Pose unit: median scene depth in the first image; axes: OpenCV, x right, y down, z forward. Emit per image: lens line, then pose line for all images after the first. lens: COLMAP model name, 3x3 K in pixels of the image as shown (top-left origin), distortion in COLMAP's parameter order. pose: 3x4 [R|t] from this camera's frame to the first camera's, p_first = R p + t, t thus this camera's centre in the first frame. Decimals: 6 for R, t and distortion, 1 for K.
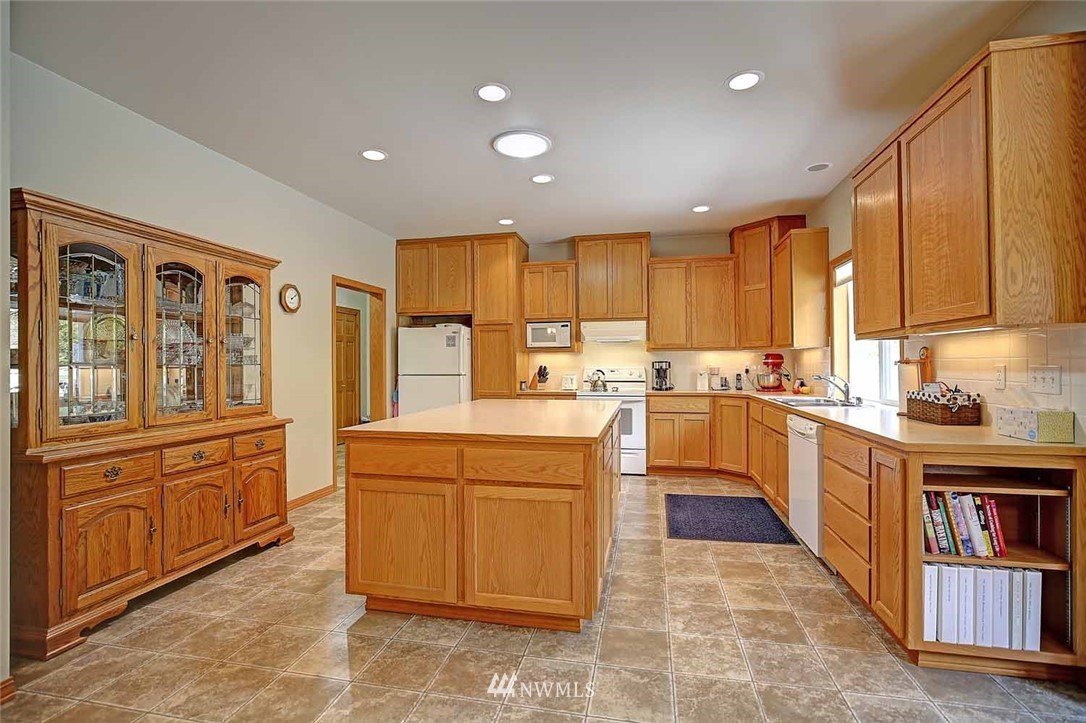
lens RADIAL K [[497.4, 0, 543.0], [0, 497.4, 361.5], [0, 0, 1]] dist [-0.036480, 0.017532]
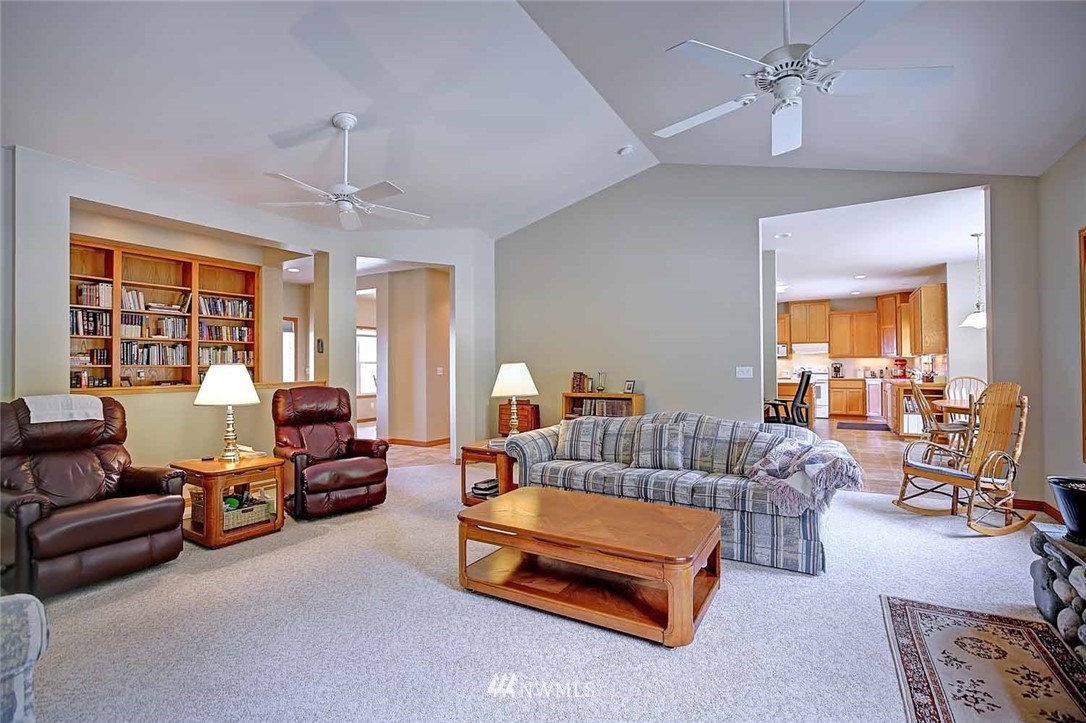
lens RADIAL K [[497.4, 0, 543.0], [0, 497.4, 361.5], [0, 0, 1]] dist [-0.036480, 0.017532]
pose [[0.946660, -0.004110, -0.322207, -0.245072], [0.002656, 0.999984, -0.004952, -0.000915], [0.322222, 0.003833, 0.946656, -1.264694]]
